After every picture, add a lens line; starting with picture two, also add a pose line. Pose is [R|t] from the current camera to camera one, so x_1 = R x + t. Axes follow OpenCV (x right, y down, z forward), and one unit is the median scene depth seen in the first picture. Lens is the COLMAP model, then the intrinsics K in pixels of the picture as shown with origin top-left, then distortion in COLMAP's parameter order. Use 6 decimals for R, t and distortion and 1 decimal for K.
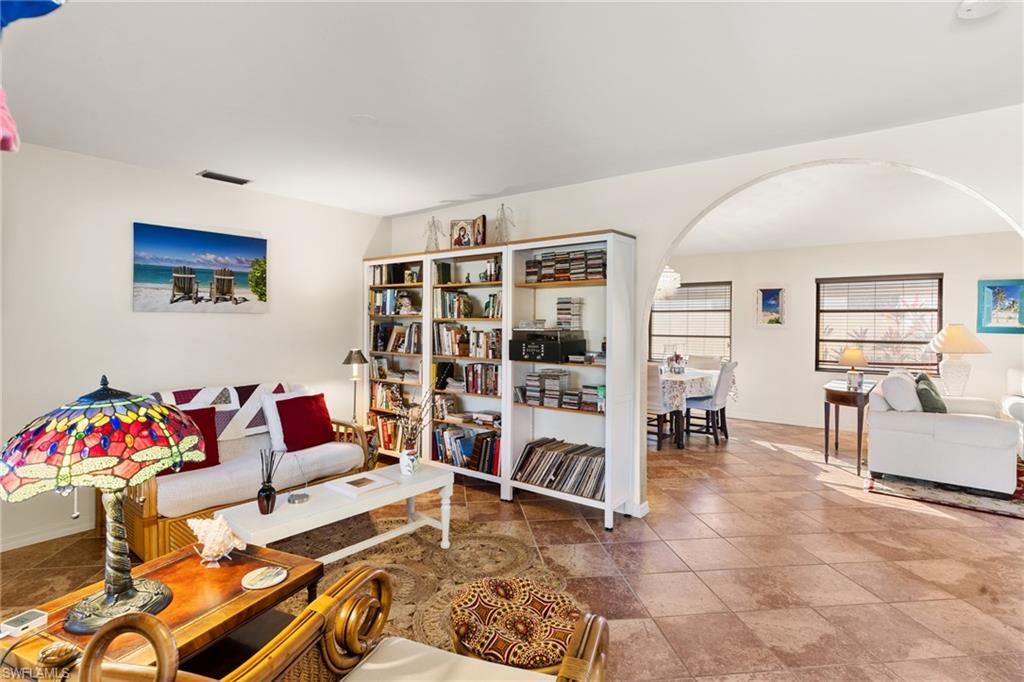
lens RADIAL K [[509.1, 0, 510.7], [0, 509.1, 329.9], [0, 0, 1]] dist [-0.003005, -0.000400]
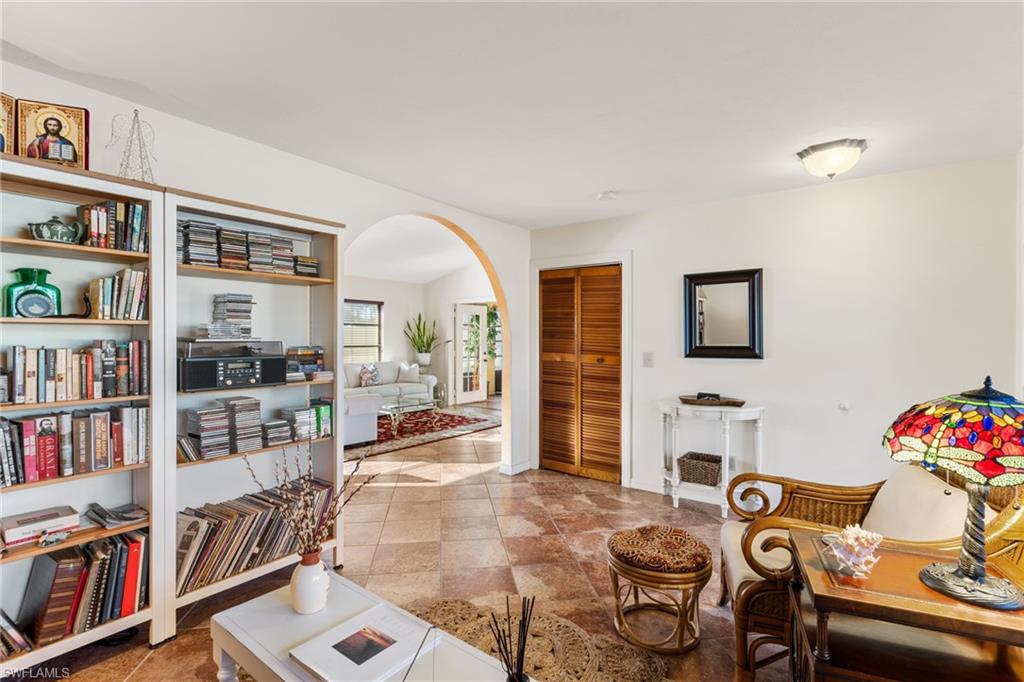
lens RADIAL K [[488.6, 0, 515.8], [0, 488.6, 337.8], [0, 0, 1]] dist [0.005125, -0.000300]
pose [[-0.031255, -0.011627, 0.999444, -0.486718], [0.004479, 0.999921, 0.011772, -0.007565], [-0.999501, 0.004844, -0.031201, 0.534491]]
